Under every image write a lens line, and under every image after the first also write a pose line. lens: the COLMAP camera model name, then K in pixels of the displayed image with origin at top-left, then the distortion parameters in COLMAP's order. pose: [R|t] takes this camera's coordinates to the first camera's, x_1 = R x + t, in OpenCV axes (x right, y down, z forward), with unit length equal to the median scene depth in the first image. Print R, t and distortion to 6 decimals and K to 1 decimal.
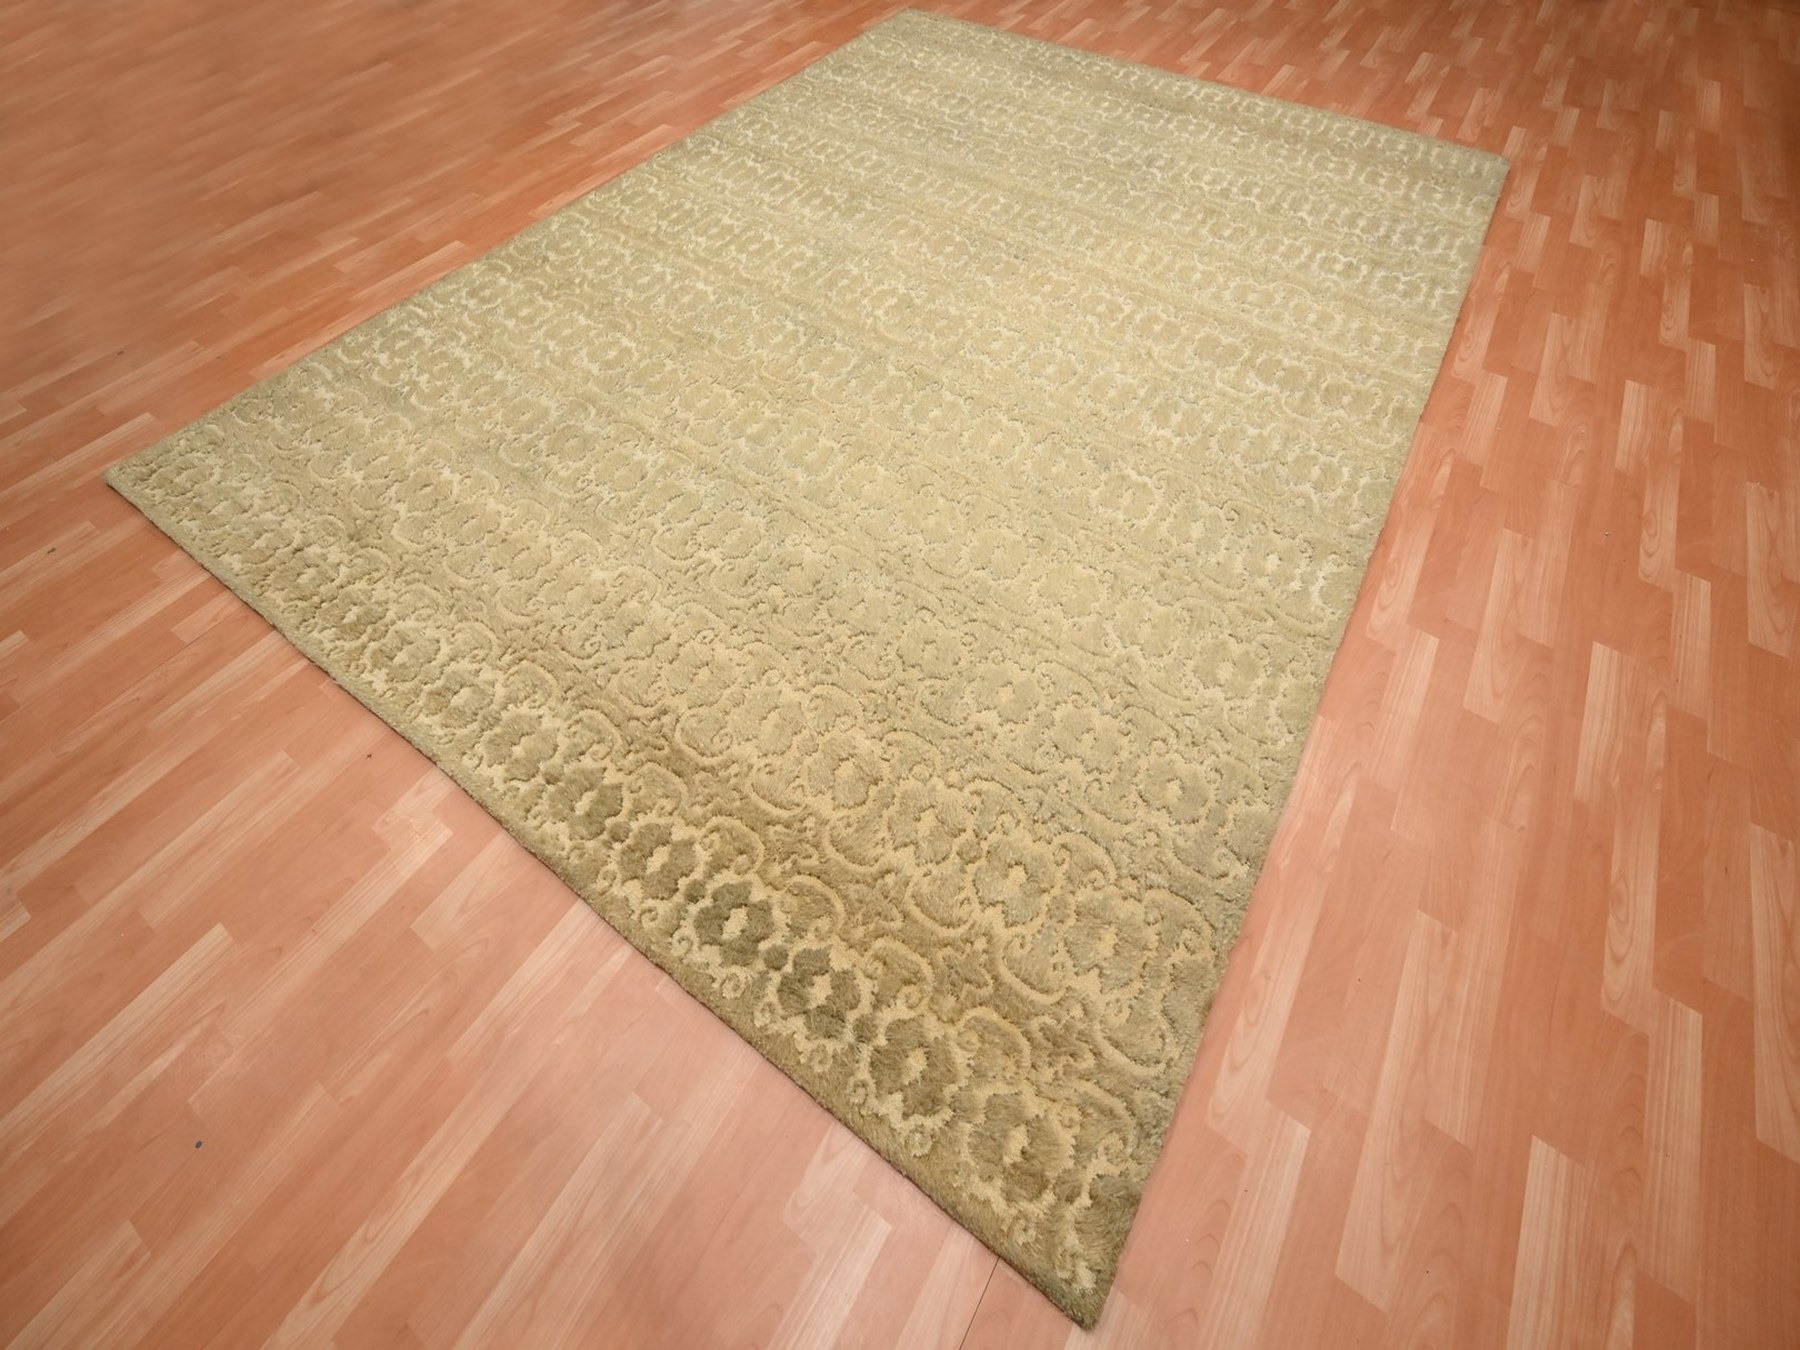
lens RADIAL K [[719.6, 0, 901.4], [0, 719.6, 633.2], [0, 0, 1]] dist [0.000548, 0.000560]
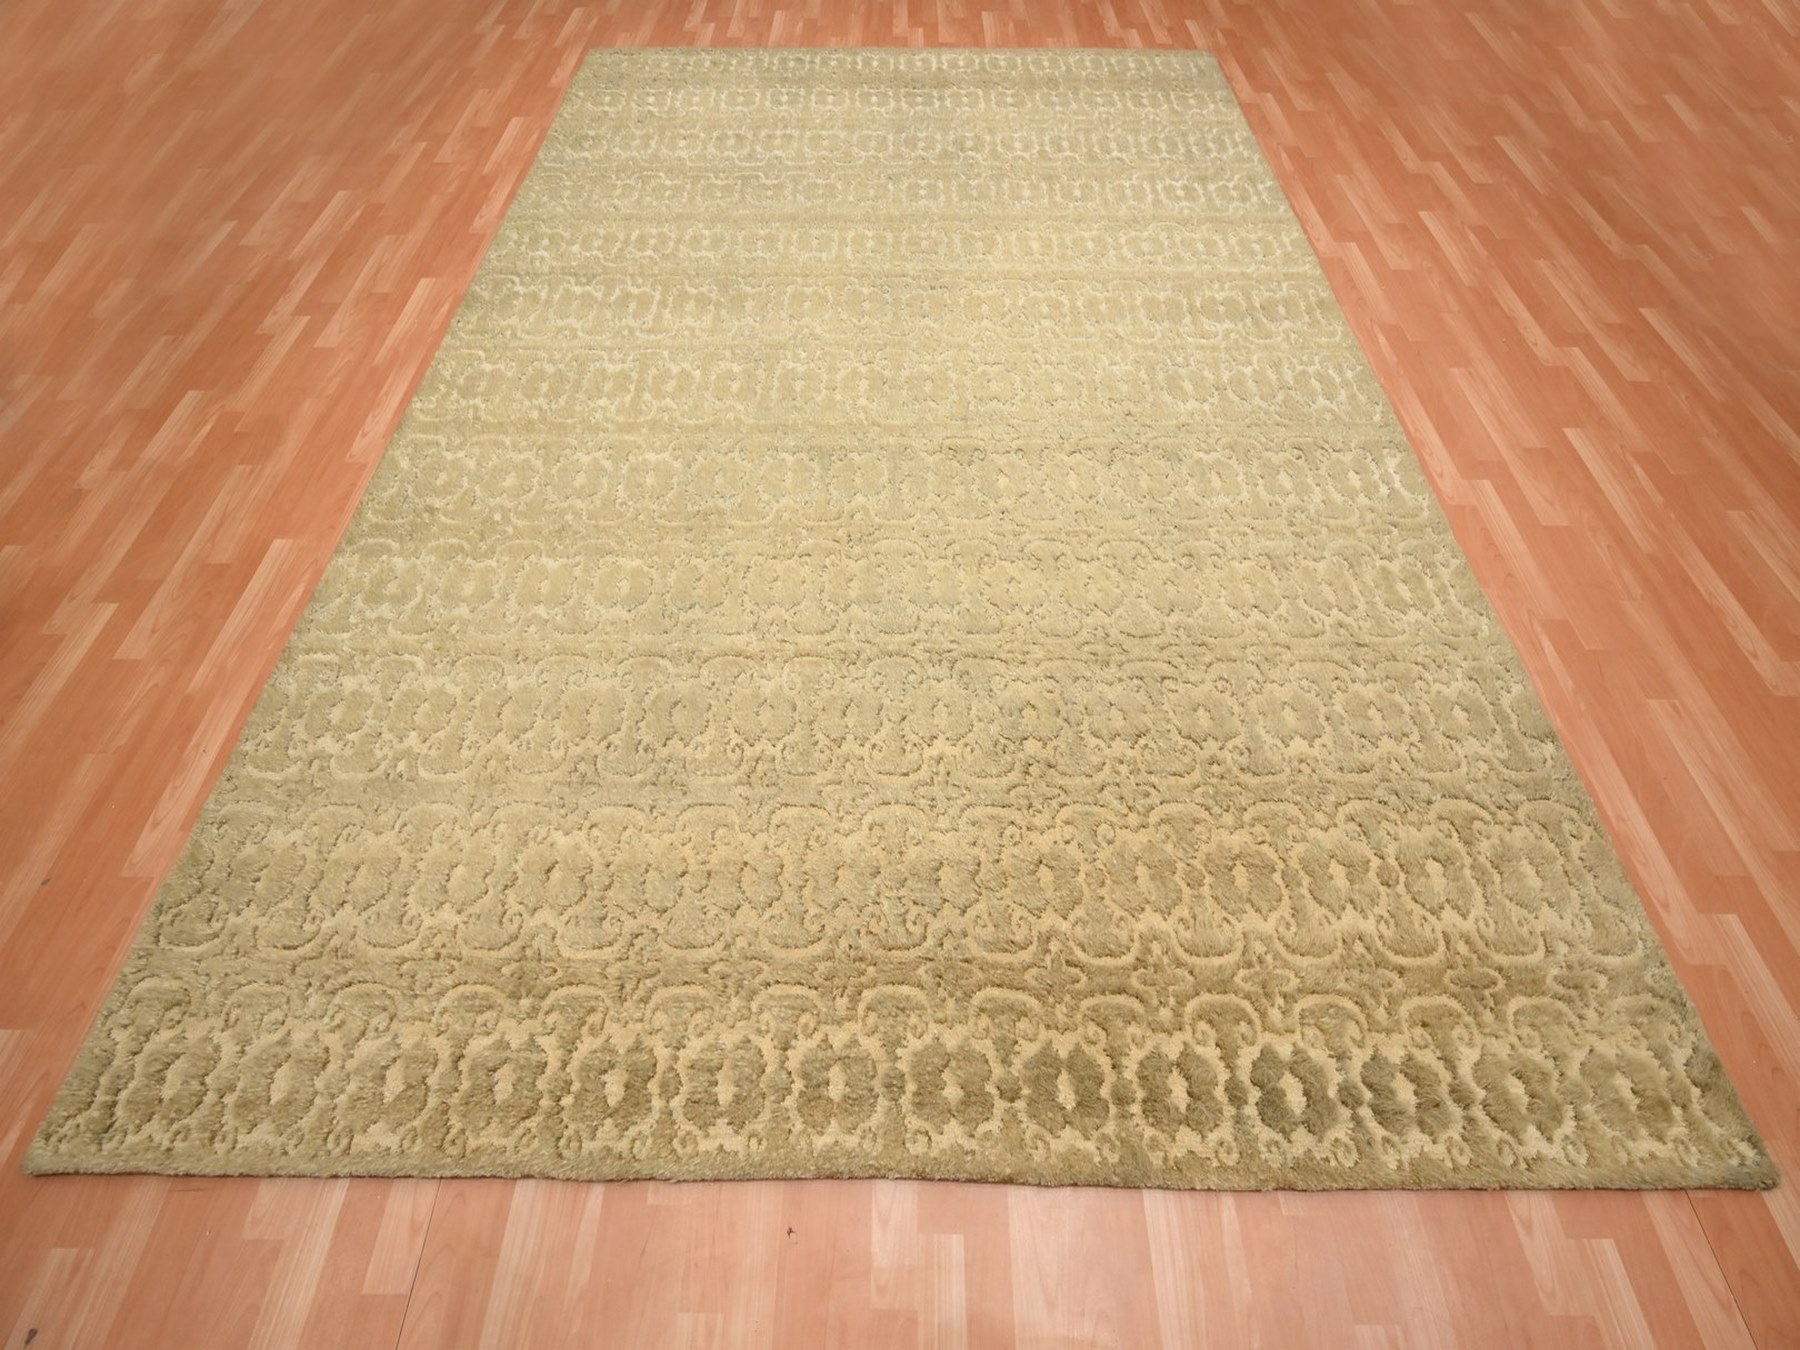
lens RADIAL K [[745.4, 0, 868.8], [0, 745.4, 675.6], [0, 0, 1]] dist [0.000000, 0.000226]
pose [[0.824919, -0.484508, 0.291135, -0.590559], [0.473520, 0.873611, 0.112170, -0.344722], [-0.308686, 0.045327, 0.950083, 0.228341]]
